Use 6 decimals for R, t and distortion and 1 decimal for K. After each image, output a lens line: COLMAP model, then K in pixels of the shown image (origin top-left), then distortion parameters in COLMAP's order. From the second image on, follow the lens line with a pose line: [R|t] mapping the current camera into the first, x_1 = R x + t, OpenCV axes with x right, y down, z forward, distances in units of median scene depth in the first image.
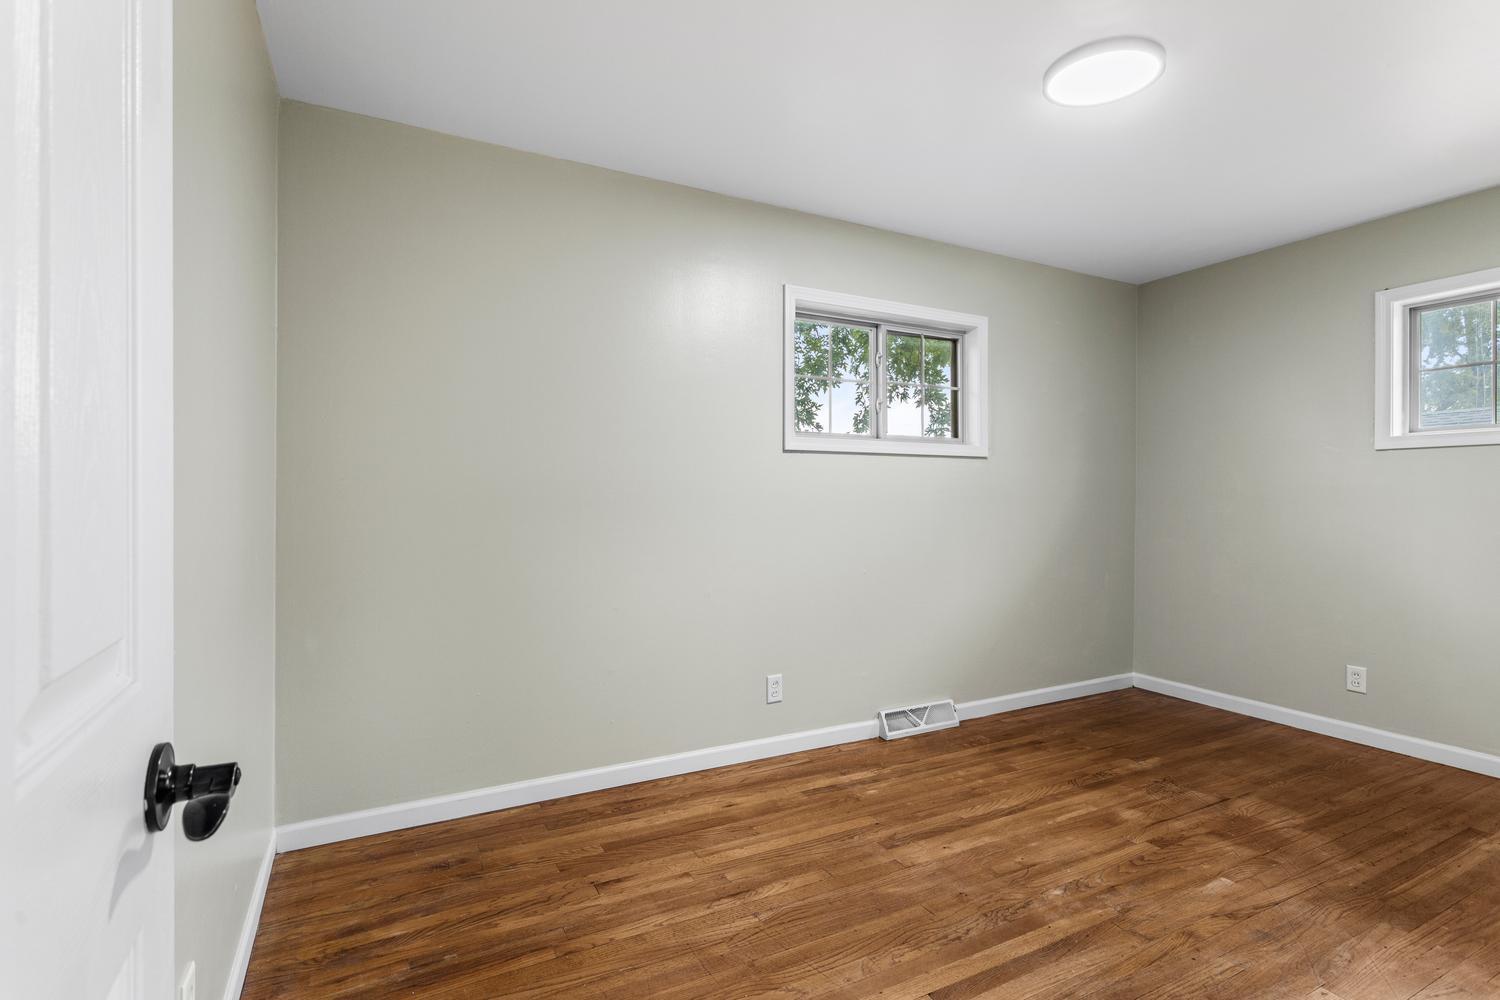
lens RADIAL K [[726.8, 0, 745.7], [0, 726.8, 523.5], [0, 0, 1]] dist [0.001944, -0.000428]
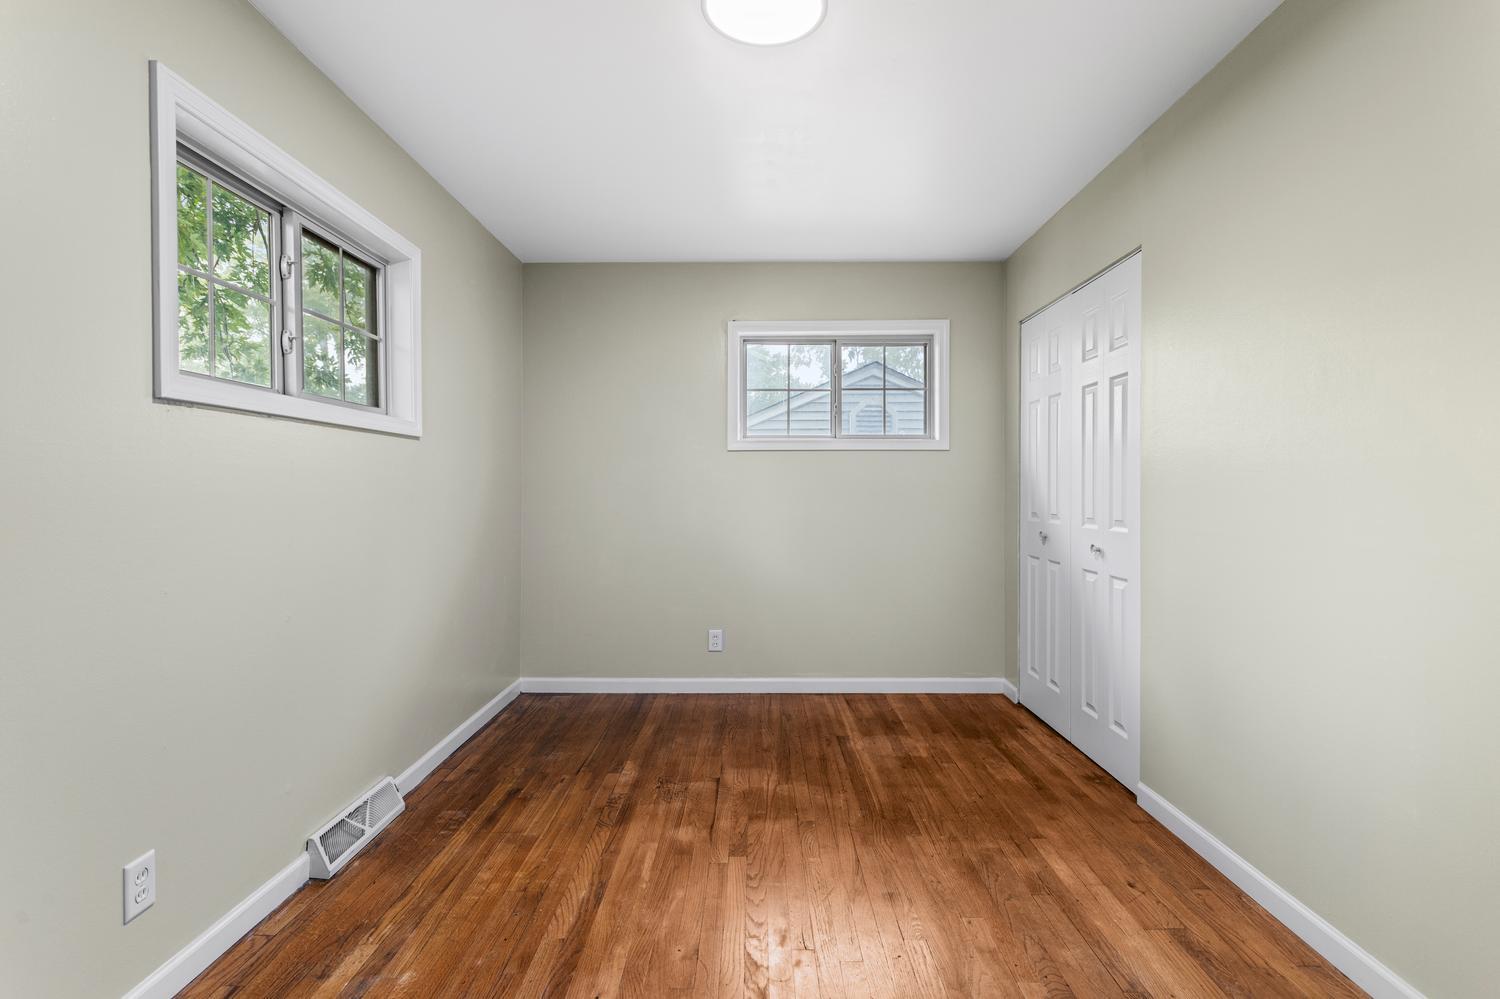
lens RADIAL K [[719.2, 0, 751.1], [0, 719.2, 506.3], [0, 0, 1]] dist [0.002467, 0.000188]
pose [[0.470129, -0.022886, 0.882301, -0.191238], [0.037050, 0.999294, 0.006179, -0.014096], [-0.881820, 0.029784, 0.470645, 0.412090]]
